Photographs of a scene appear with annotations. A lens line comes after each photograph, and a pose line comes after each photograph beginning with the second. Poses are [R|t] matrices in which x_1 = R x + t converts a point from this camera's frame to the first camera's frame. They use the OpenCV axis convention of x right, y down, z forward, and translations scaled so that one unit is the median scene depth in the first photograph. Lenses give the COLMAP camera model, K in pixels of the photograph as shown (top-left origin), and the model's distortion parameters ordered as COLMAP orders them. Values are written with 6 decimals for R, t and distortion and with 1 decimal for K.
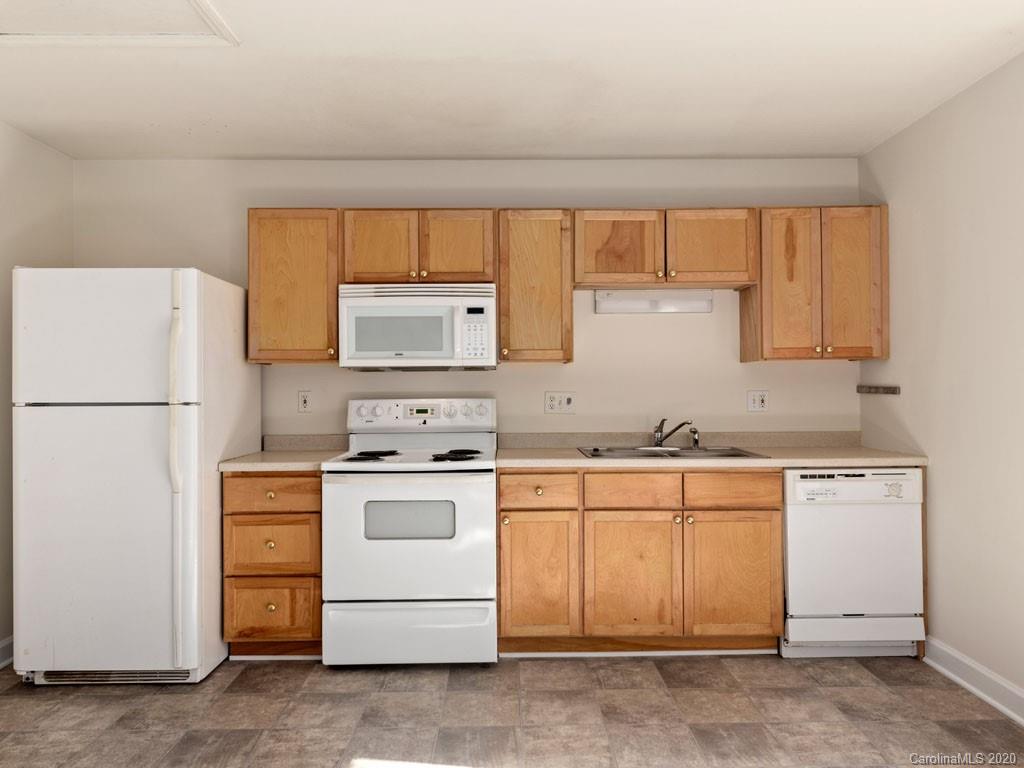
lens RADIAL K [[711.5, 0, 523.9], [0, 711.5, 384.2], [0, 0, 1]] dist [0.002374, 0.003037]
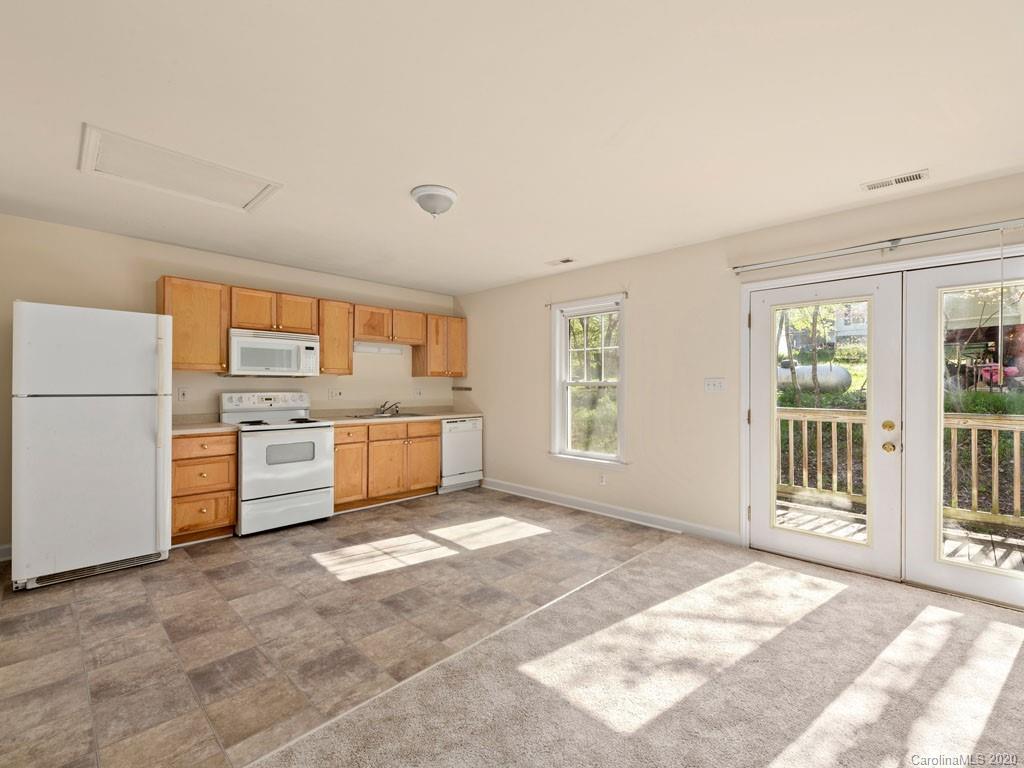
lens RADIAL K [[453.9, 0, 512.2], [0, 453.9, 384.2], [0, 0, 1]] dist [-0.001298, -0.000314]
pose [[0.703560, 0.012560, 0.710524, -0.615191], [-0.010871, 0.999917, -0.006911, 0.000188], [-0.710552, -0.002862, 0.703639, -0.326629]]
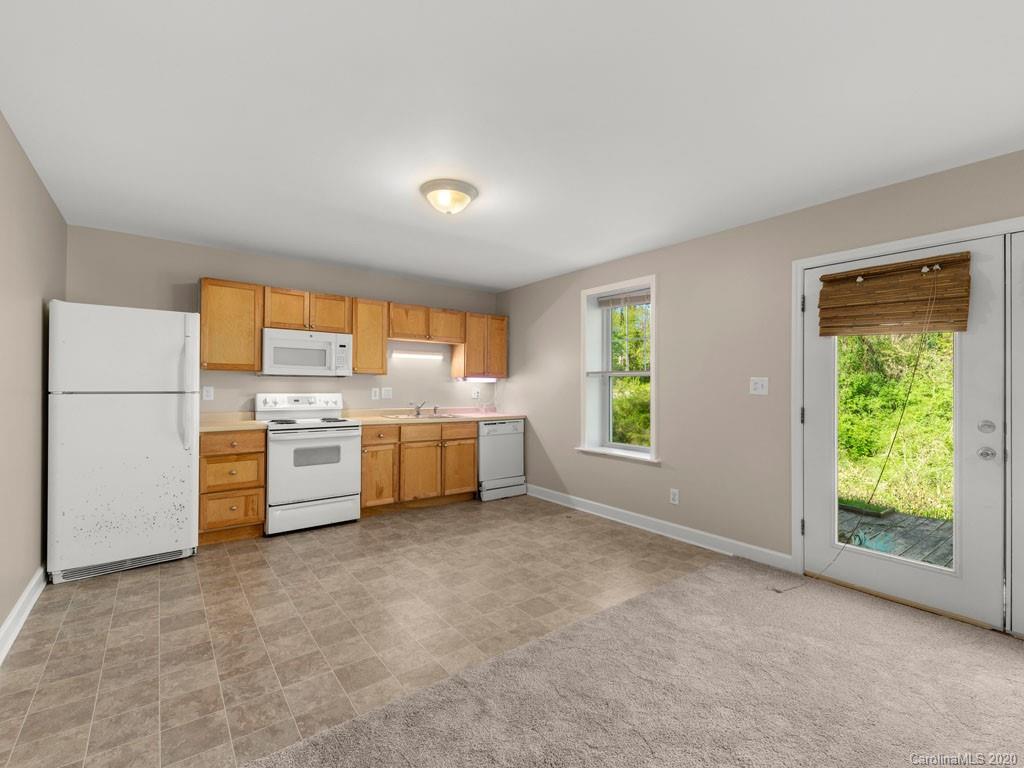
lens RADIAL K [[453.9, 0, 512.2], [0, 453.9, 384.2], [0, 0, 1]] dist [-0.001298, -0.000314]
pose [[0.795256, 0.017597, 0.606018, -0.488103], [-0.019168, 0.999809, -0.003877, -0.003378], [-0.605971, -0.008533, 0.795441, -0.305450]]
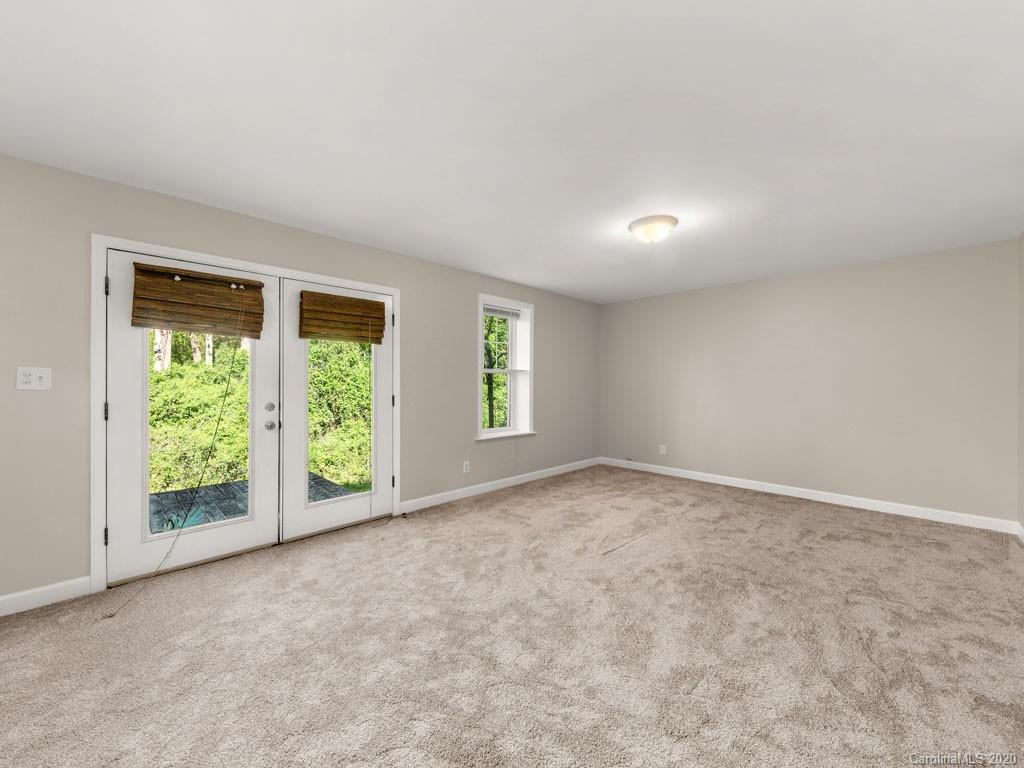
lens RADIAL K [[395.1, 0, 514.2], [0, 395.1, 385.7], [0, 0, 1]] dist [-0.001036, -0.000056]
pose [[-0.698248, 0.002116, 0.715853, -0.485057], [-0.000186, 0.999995, -0.003137, 0.015615], [-0.715856, -0.002324, -0.698244, 1.586933]]
